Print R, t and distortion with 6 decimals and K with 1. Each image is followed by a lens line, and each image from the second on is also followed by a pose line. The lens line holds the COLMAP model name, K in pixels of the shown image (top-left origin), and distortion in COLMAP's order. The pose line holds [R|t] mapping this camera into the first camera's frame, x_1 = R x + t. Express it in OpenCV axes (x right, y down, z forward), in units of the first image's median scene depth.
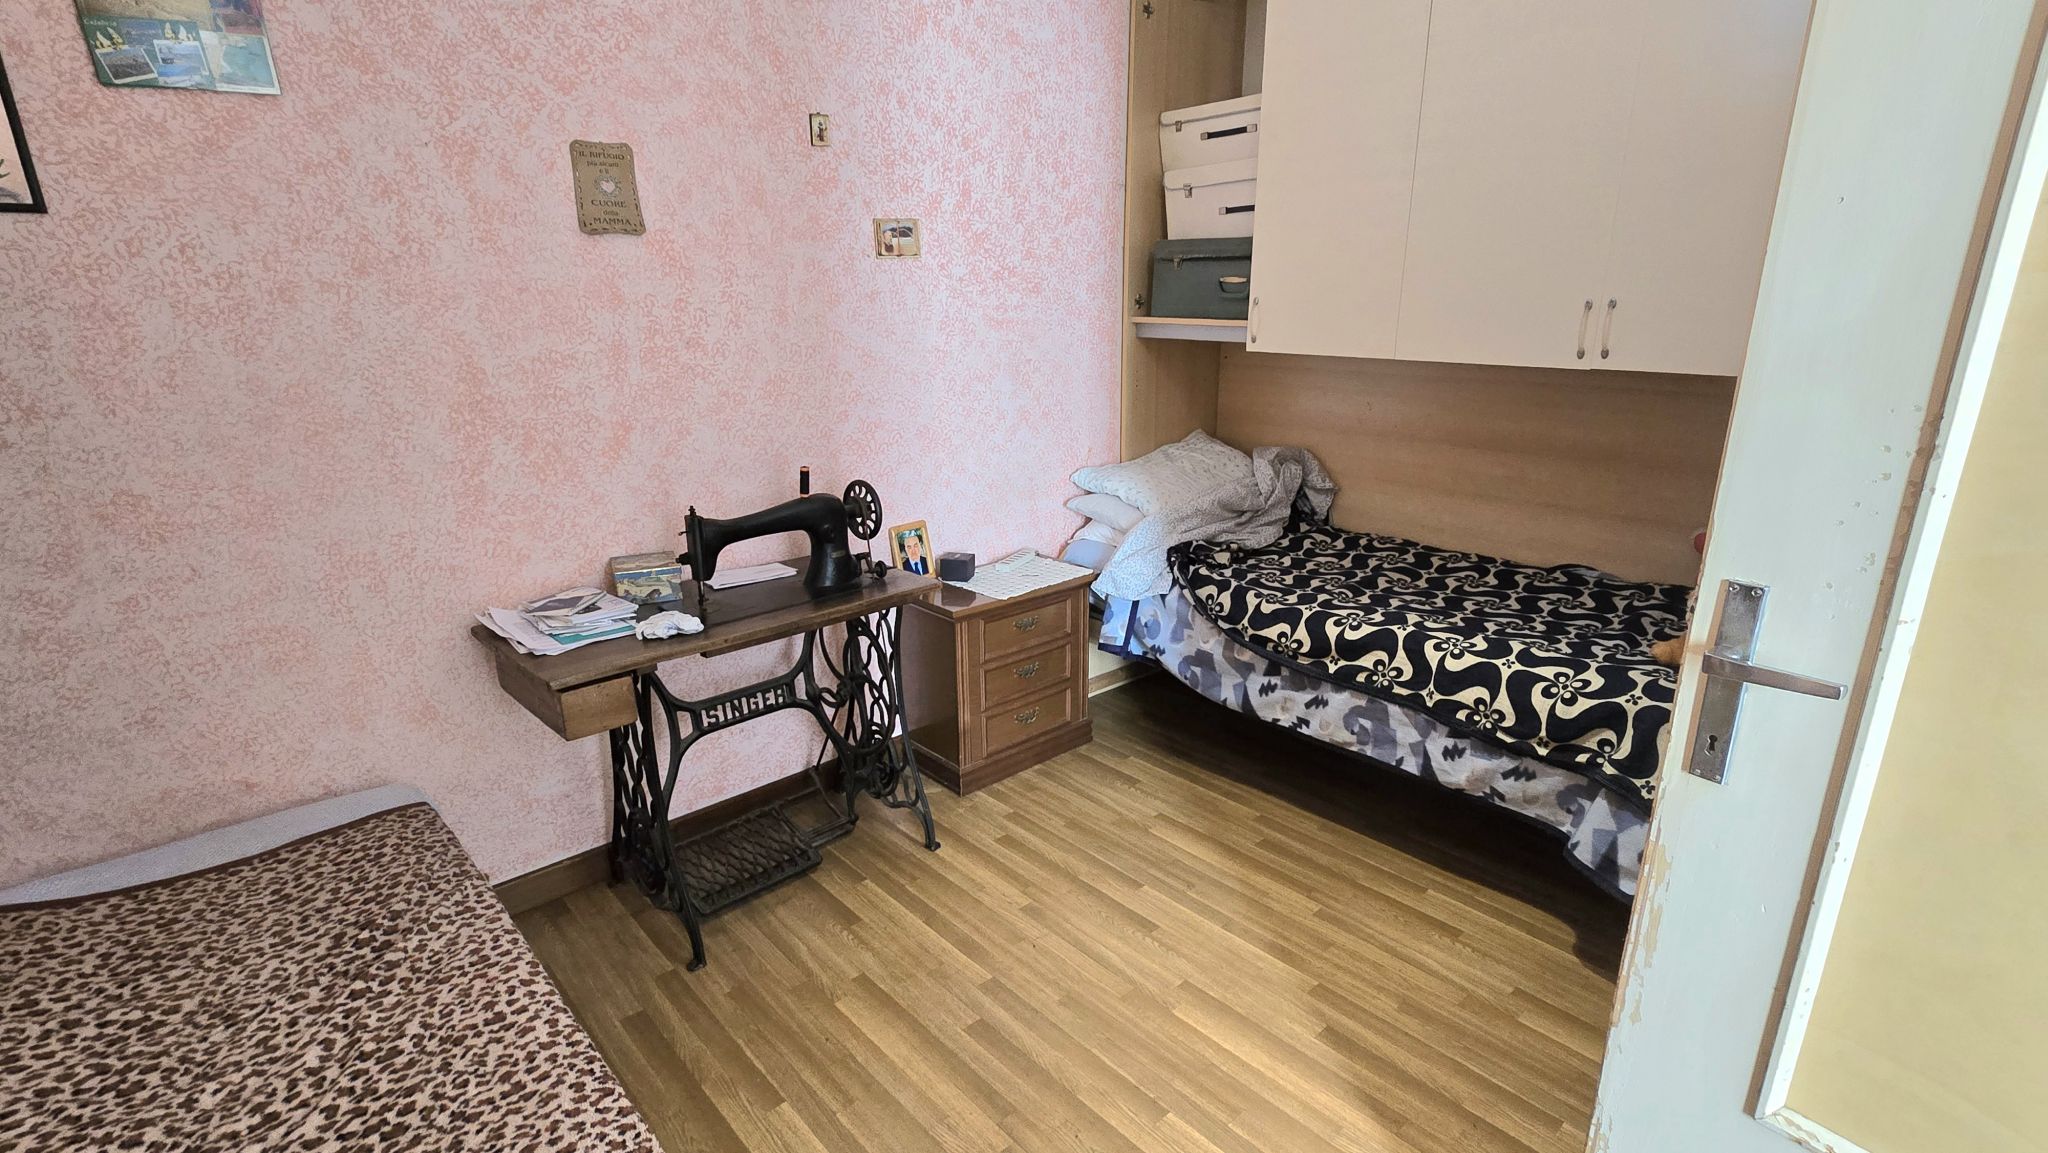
lens RADIAL K [[947.5, 0, 1036.7], [0, 947.5, 577.7], [0, 0, 1]] dist [-0.002985, 0.001766]
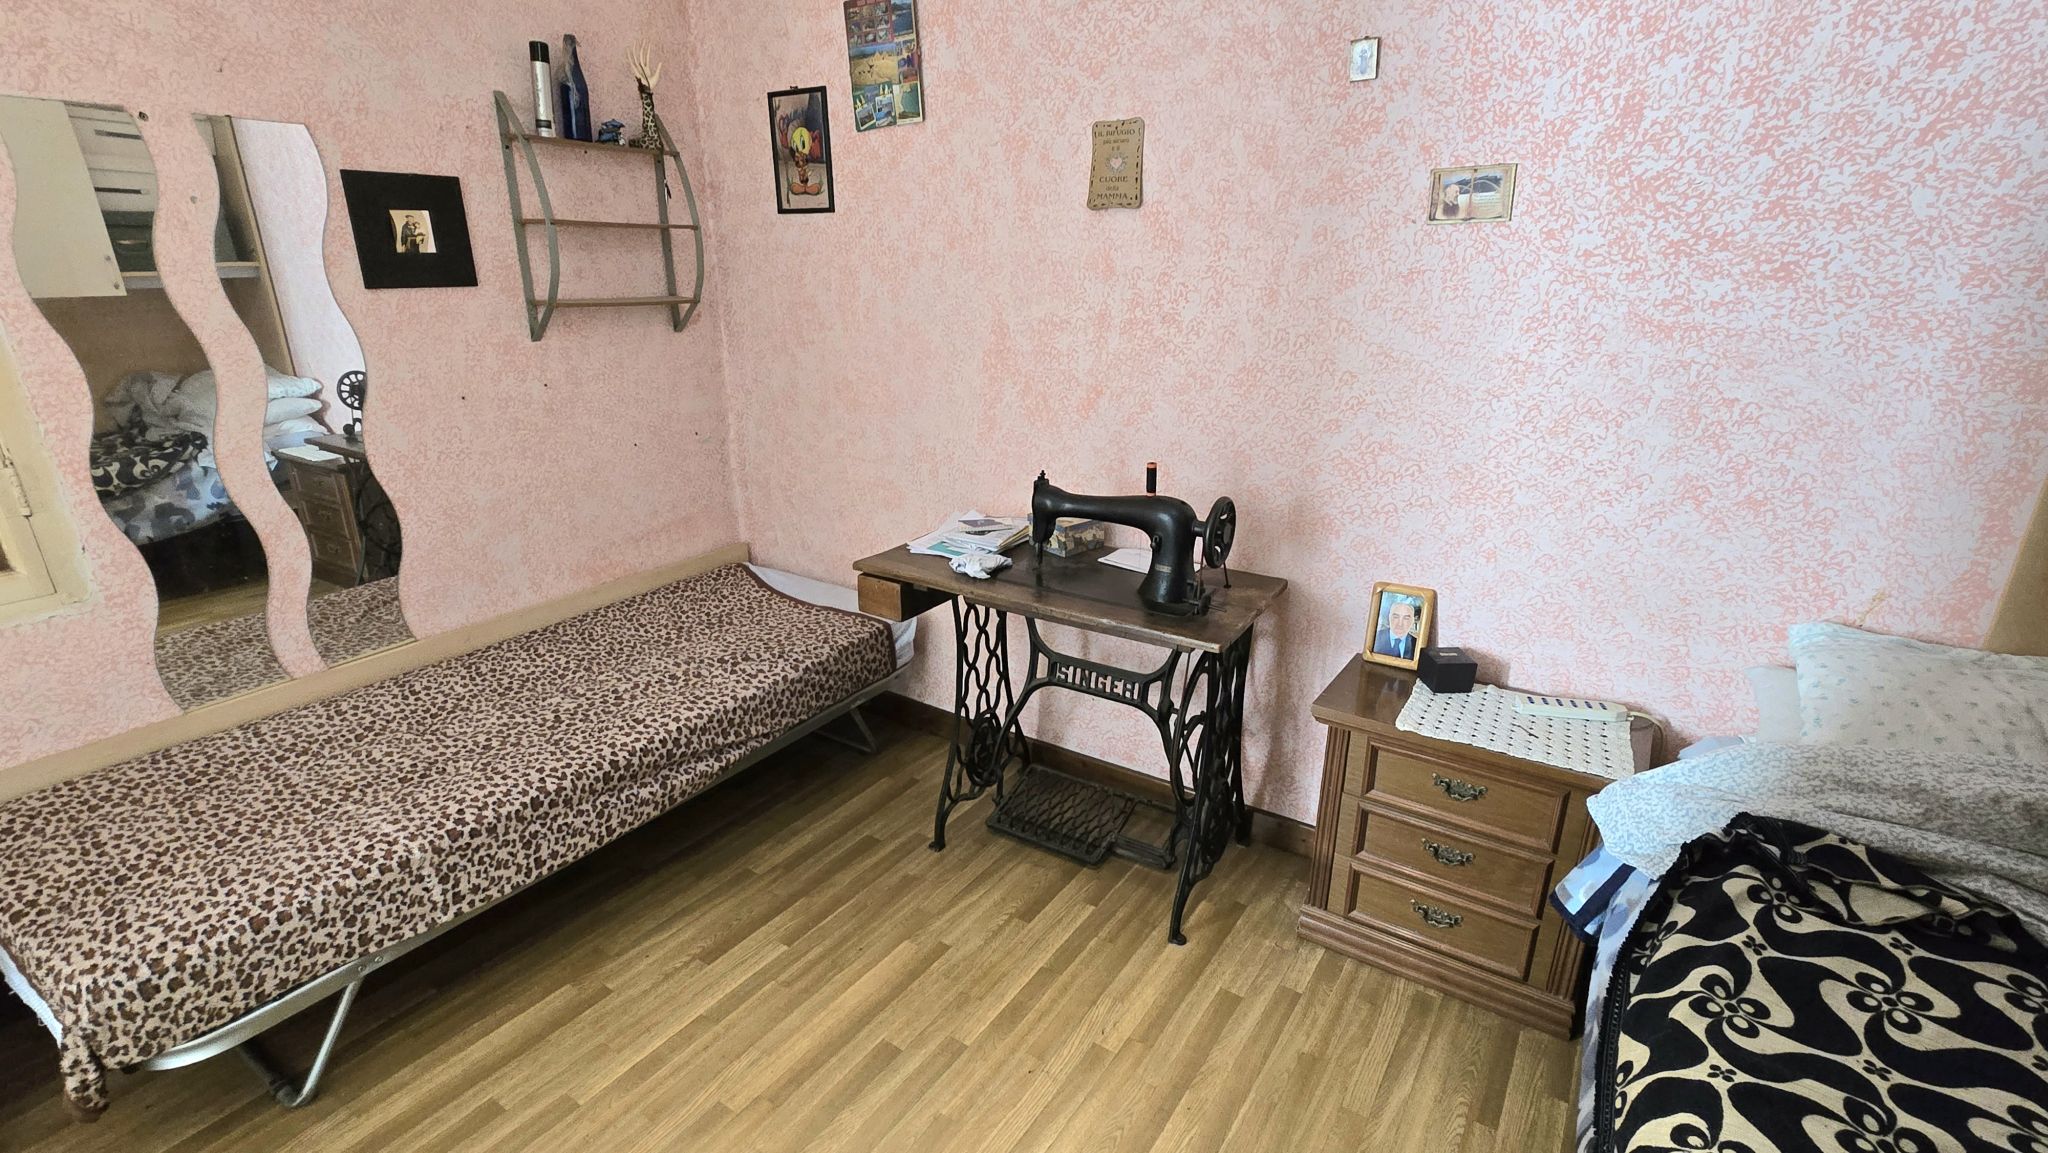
lens RADIAL K [[947.5, 0, 1027.4], [0, 947.5, 577.4], [0, 0, 1]] dist [-0.002985, 0.001766]
pose [[0.257288, 0.326909, -0.909359, 0.576683], [-0.284943, 0.924863, 0.251863, -0.207832], [0.923369, 0.194314, 0.331107, 0.602855]]
